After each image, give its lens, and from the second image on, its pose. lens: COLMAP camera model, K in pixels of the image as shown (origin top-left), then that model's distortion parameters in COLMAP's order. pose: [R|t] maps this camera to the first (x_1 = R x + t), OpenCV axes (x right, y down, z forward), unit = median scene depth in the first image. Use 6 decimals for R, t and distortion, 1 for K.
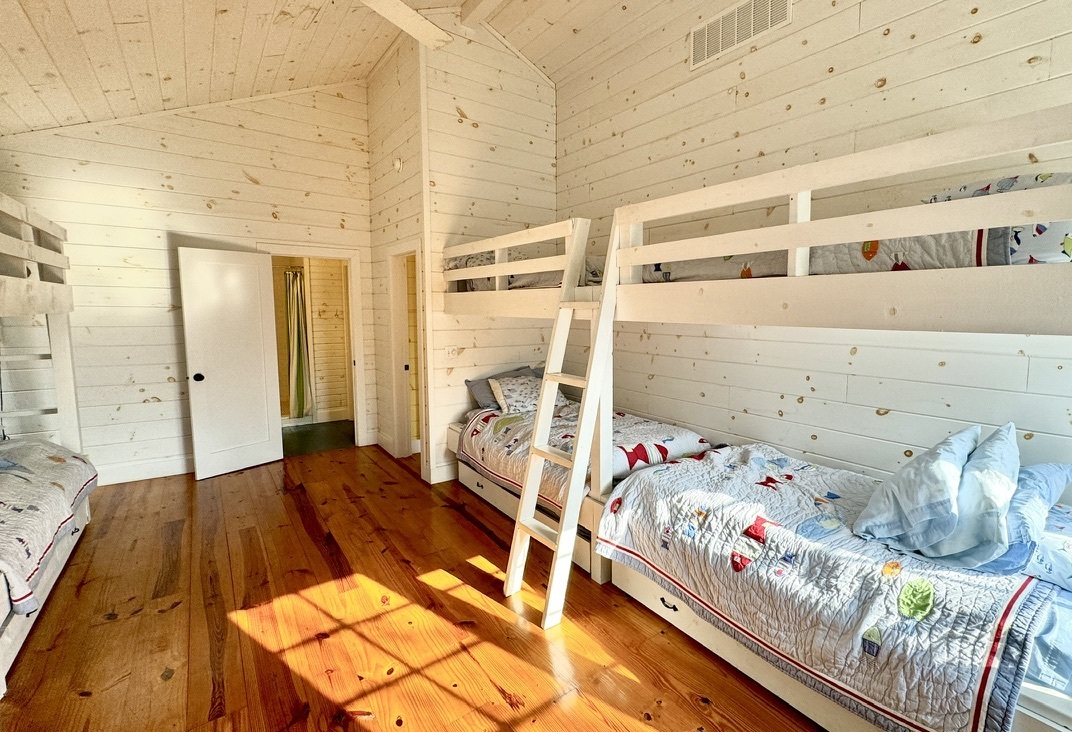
lens RADIAL K [[504.6, 0, 632.6], [0, 504.6, 350.4], [0, 0, 1]] dist [-0.003729, -0.000568]
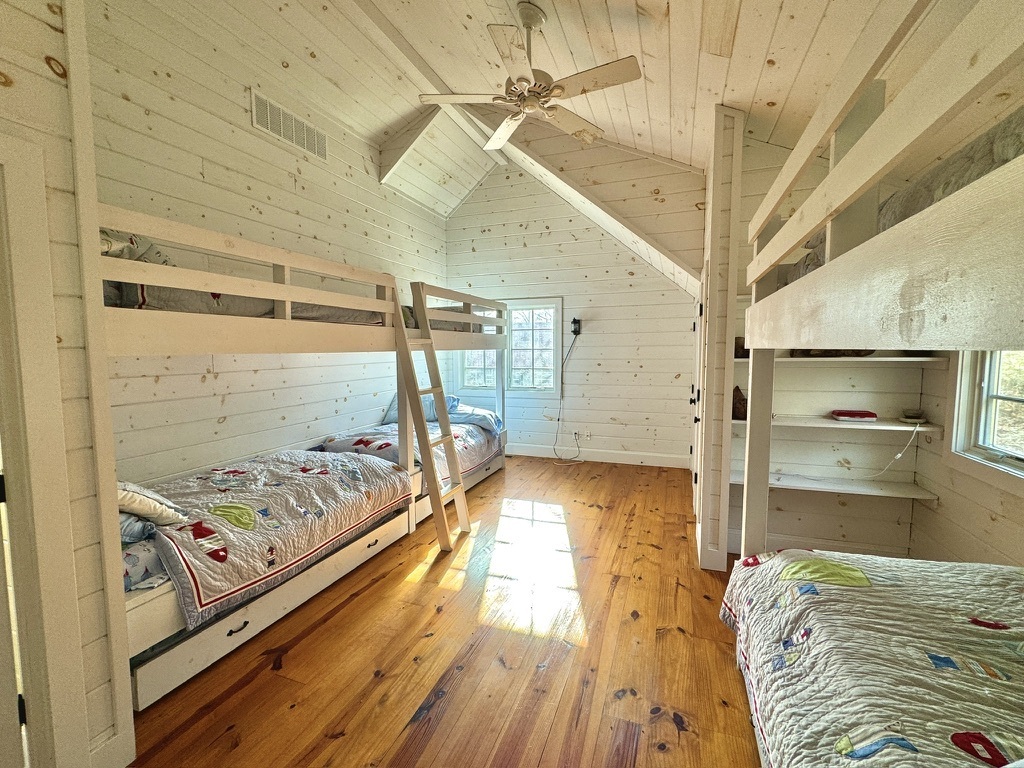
lens RADIAL K [[447.6, 0, 511.2], [0, 447.6, 384.4], [0, 0, 1]] dist [0.000183, -0.000023]
pose [[-0.486508, -0.073703, 0.870562, -1.251867], [0.077866, 0.988812, 0.127230, -0.099330], [-0.870199, 0.129686, -0.475326, 1.262142]]
